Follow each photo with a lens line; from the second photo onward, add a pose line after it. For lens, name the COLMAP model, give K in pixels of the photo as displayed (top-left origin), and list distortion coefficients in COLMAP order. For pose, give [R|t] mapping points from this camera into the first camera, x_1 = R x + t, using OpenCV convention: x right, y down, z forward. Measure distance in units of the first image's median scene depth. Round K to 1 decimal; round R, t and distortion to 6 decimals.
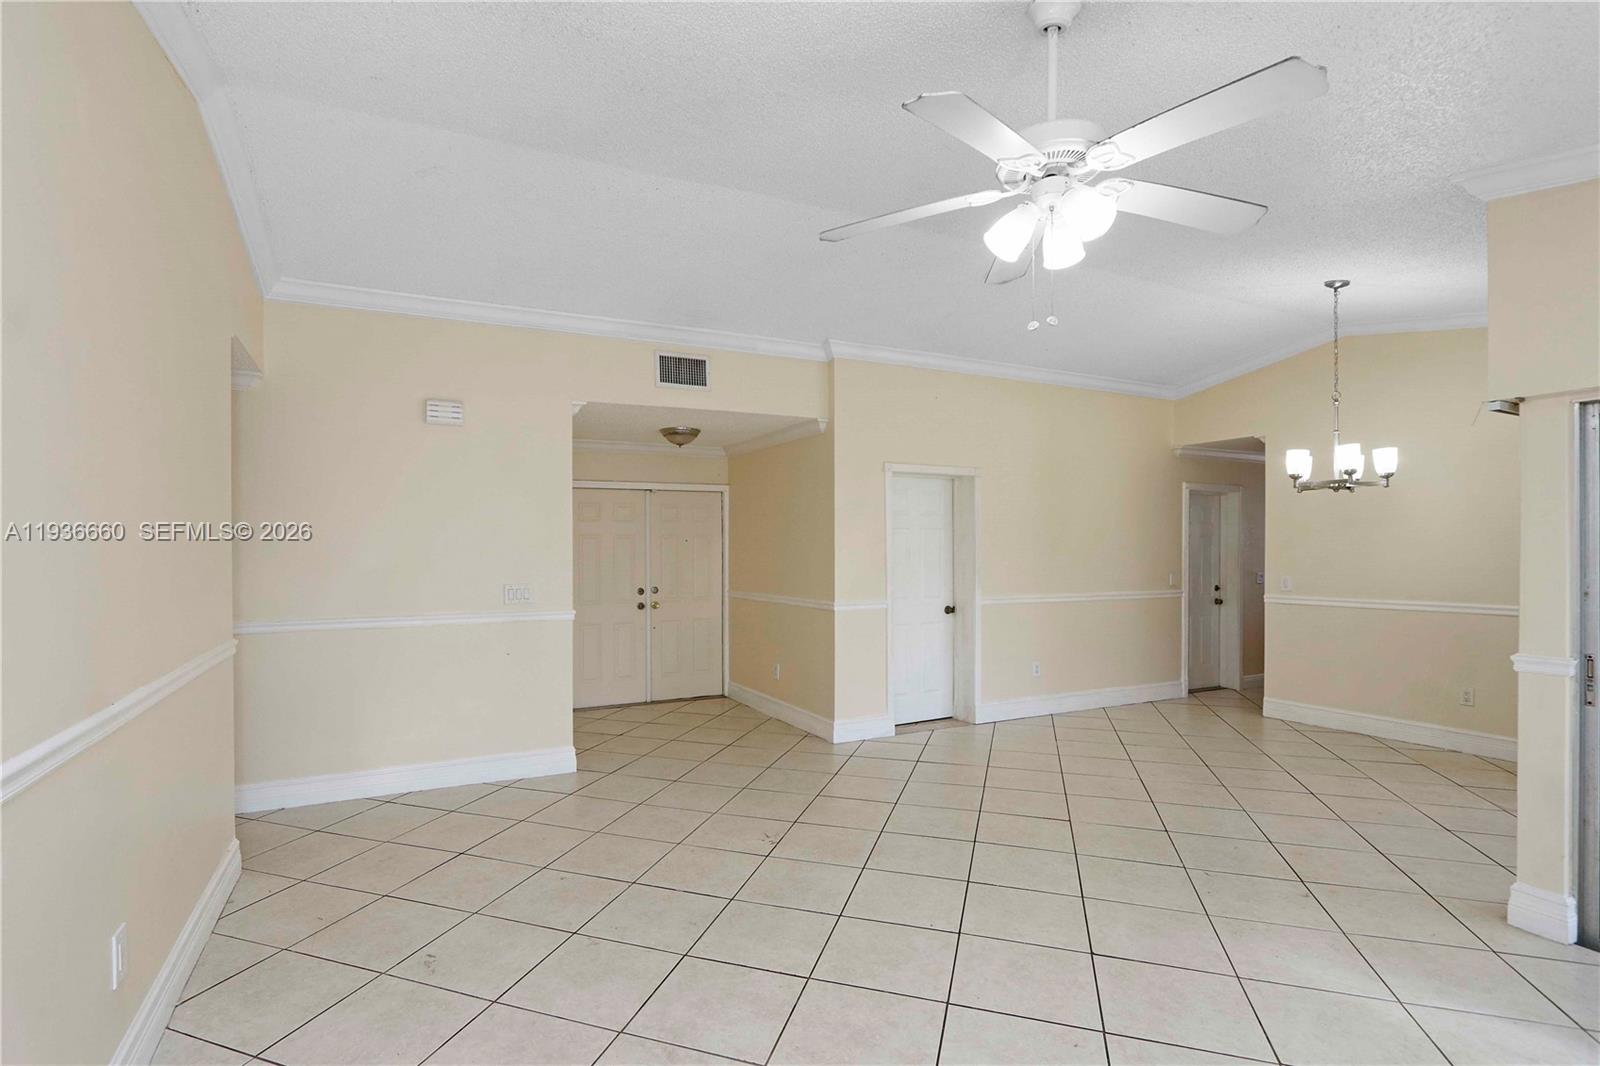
lens RADIAL K [[765.4, 0, 802.5], [0, 765.4, 548.9], [0, 0, 1]] dist [0.002090, 0.000573]
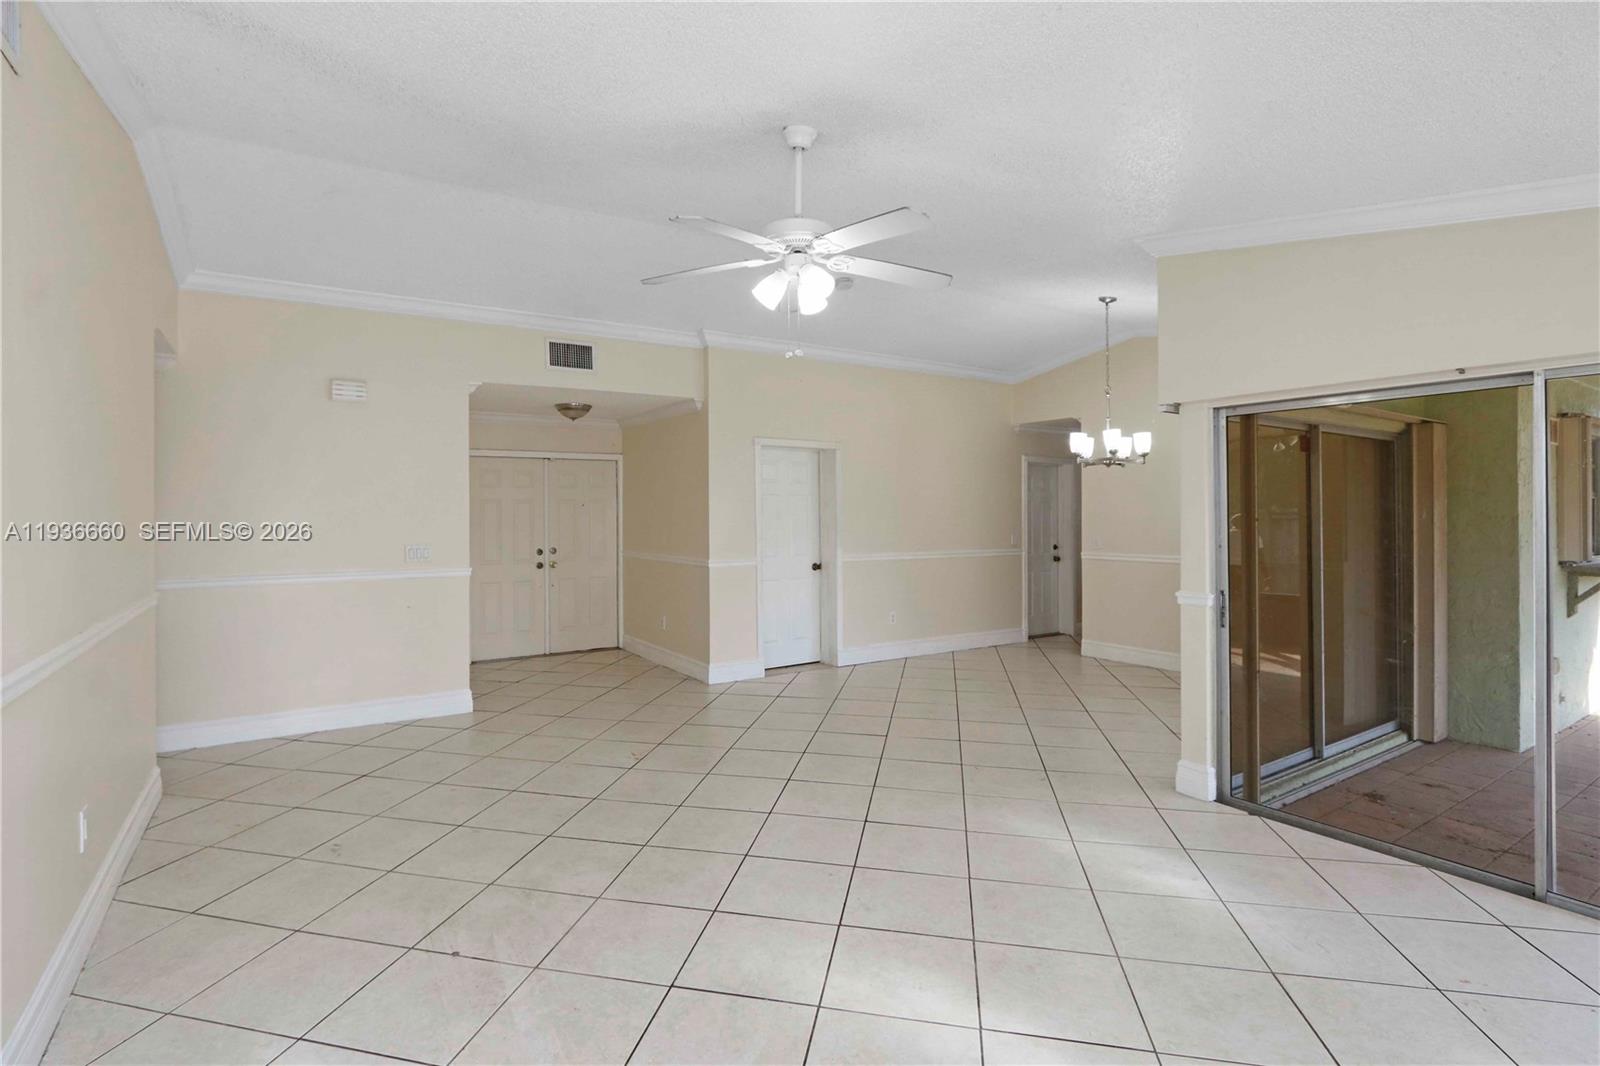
lens RADIAL K [[765.0, 0, 800.2], [0, 765.0, 512.1], [0, 0, 1]] dist [-0.000021, 0.000609]
pose [[0.995499, 0.000642, 0.094772, 0.070604], [-0.000626, 1.000000, -0.000194, -0.001263], [-0.094772, 0.000134, 0.995499, -0.149872]]
